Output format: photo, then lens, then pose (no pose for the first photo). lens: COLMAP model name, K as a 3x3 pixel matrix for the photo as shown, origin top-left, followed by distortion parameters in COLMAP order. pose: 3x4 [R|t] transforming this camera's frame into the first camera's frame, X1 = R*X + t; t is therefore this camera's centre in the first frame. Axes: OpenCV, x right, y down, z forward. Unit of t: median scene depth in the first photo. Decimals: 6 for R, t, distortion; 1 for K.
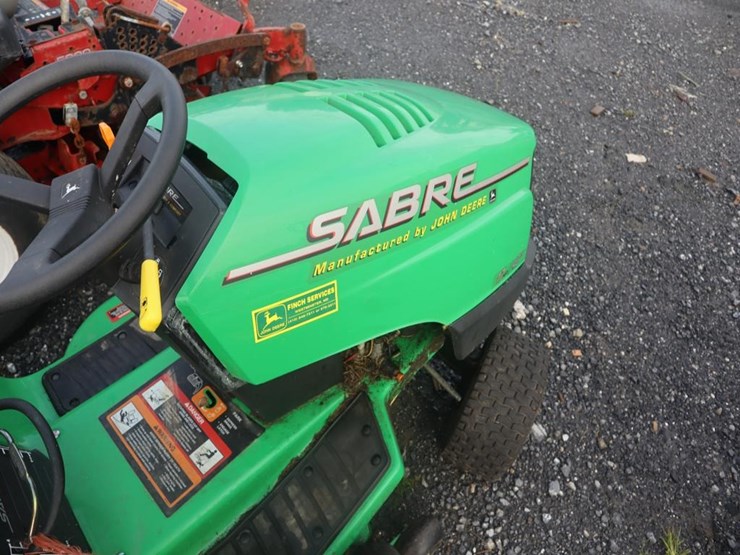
lens RADIAL K [[449.4, 0, 357.0], [0, 449.4, 188.4], [0, 0, 1]] dist [-0.074470, 0.017784]
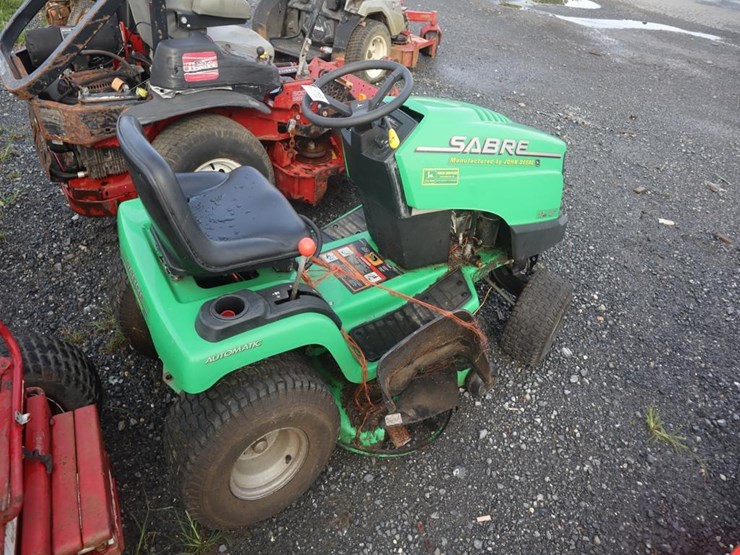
lens RADIAL K [[483.3, 0, 370.5], [0, 483.3, 241.0], [0, 0, 1]] dist [-0.128174, 0.065440]
pose [[0.986561, 0.103454, -0.126470, -0.098106], [-0.125042, 0.976267, -0.176826, 0.721448], [0.105176, 0.190264, 0.976083, -0.898207]]
